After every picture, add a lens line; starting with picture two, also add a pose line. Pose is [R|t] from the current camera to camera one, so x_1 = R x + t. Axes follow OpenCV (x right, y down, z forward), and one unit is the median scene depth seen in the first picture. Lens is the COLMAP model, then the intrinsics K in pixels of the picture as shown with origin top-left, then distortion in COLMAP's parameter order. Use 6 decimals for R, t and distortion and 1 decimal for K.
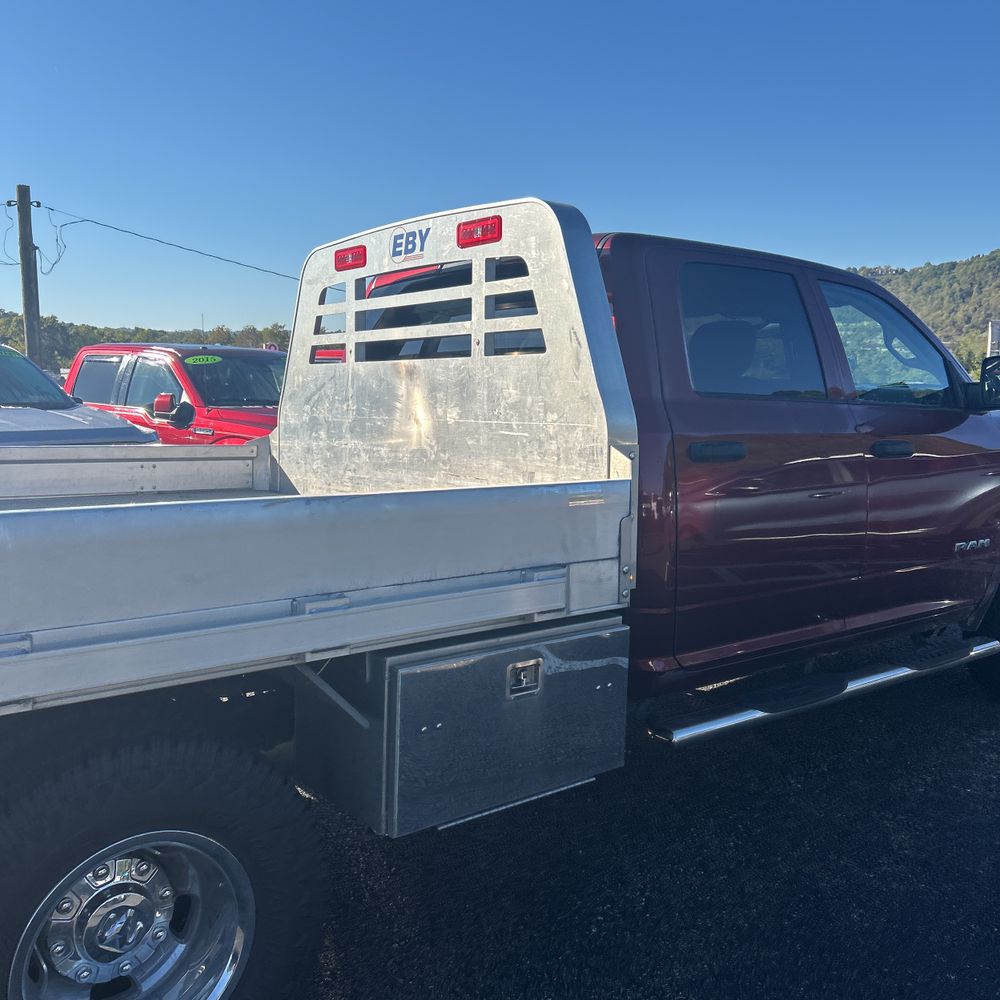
lens RADIAL K [[998.9, 0, 500.0], [0, 998.9, 500.0], [0, 0, 1]] dist [0.020689, 0.001832]
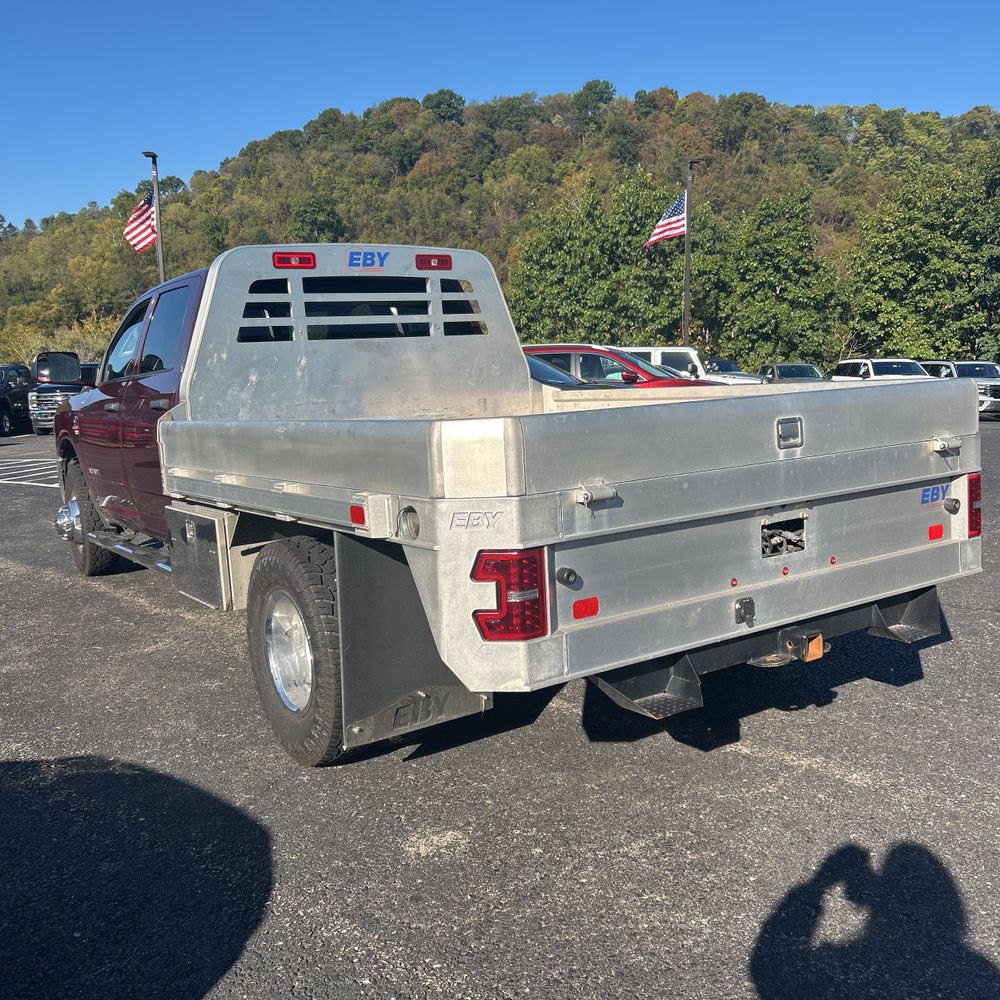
lens RADIAL K [[993.7, 0, 493.9], [0, 993.7, 498.8], [0, 0, 1]] dist [0.057824, -0.033842]
pose [[0.093946, -0.143881, 0.985126, -1.609544], [0.156060, 0.979398, 0.128162, -0.070214], [-0.983270, 0.141699, 0.114465, 0.707342]]
